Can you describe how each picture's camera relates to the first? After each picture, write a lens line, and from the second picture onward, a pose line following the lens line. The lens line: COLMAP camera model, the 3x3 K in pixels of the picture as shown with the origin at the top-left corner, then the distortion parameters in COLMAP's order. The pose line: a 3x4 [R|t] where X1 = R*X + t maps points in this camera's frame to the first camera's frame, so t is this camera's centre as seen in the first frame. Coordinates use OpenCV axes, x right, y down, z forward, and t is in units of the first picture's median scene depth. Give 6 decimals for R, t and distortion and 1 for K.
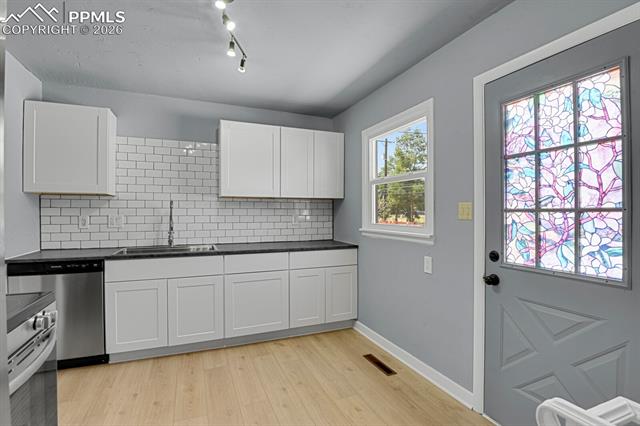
lens RADIAL K [[313.0, 0, 323.2], [0, 313.0, 212.6], [0, 0, 1]] dist [-0.019793, -0.008388]
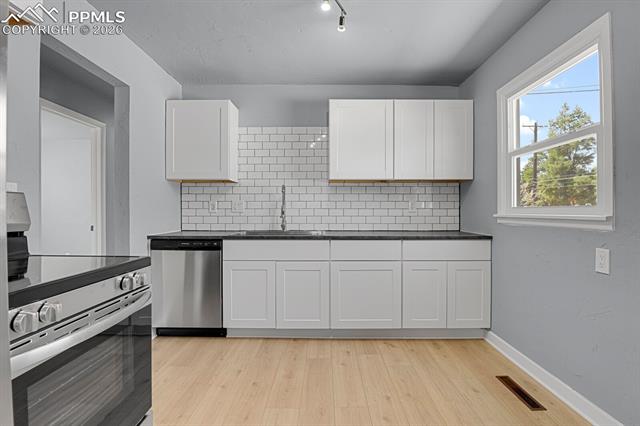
lens RADIAL K [[313.0, 0, 323.2], [0, 313.0, 212.6], [0, 0, 1]] dist [-0.019793, -0.008388]
pose [[0.919779, 0.001589, -0.392433, 0.041381], [-0.000647, 0.999997, 0.002534, 0.066288], [0.392436, -0.002077, 0.919777, 0.163985]]
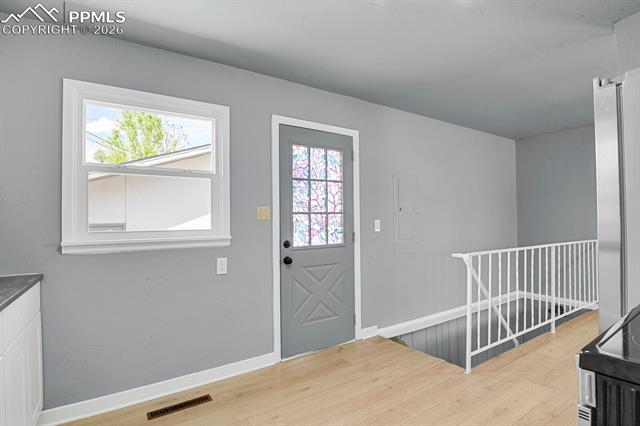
lens RADIAL K [[313.0, 0, 323.2], [0, 313.0, 212.6], [0, 0, 1]] dist [-0.019793, -0.008388]
pose [[-0.181245, 0.016928, 0.983292, -0.784617], [0.011473, 0.999820, -0.015098, 0.012841], [-0.983371, 0.008545, -0.181407, 0.923286]]
